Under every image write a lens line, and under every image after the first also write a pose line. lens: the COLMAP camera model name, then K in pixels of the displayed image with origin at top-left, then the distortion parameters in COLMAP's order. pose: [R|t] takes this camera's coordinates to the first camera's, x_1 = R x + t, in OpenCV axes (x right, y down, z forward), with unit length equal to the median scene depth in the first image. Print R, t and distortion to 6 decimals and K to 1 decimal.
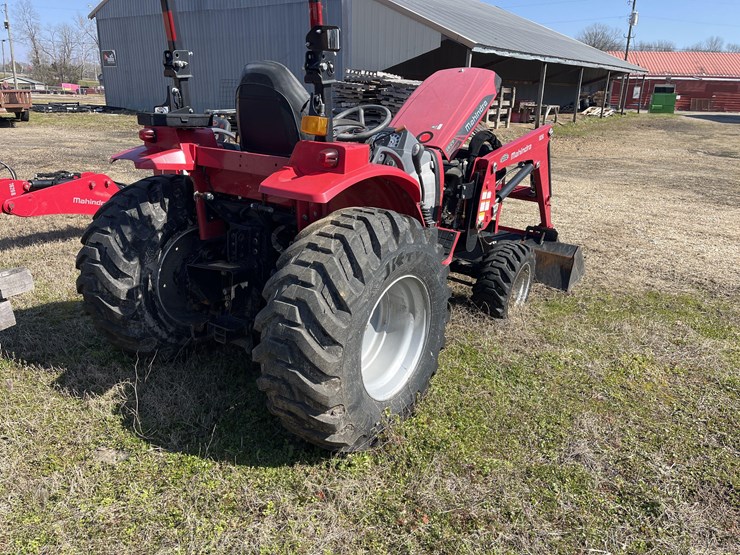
lens RADIAL K [[567.9, 0, 371.2], [0, 567.9, 278.3], [0, 0, 1]] dist [0.062022, -0.081234]
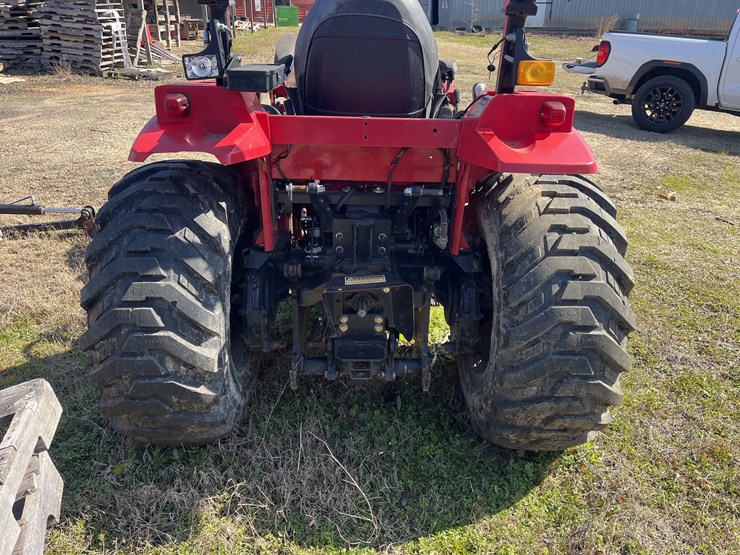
lens RADIAL K [[567.9, 0, 371.5], [0, 567.9, 277.5], [0, 0, 1]] dist [0.062022, -0.081234]
pose [[0.807621, -0.260736, 0.528928, -0.592669], [0.188820, 0.964057, 0.186924, -0.148335], [-0.558655, -0.051091, 0.827825, 0.374823]]
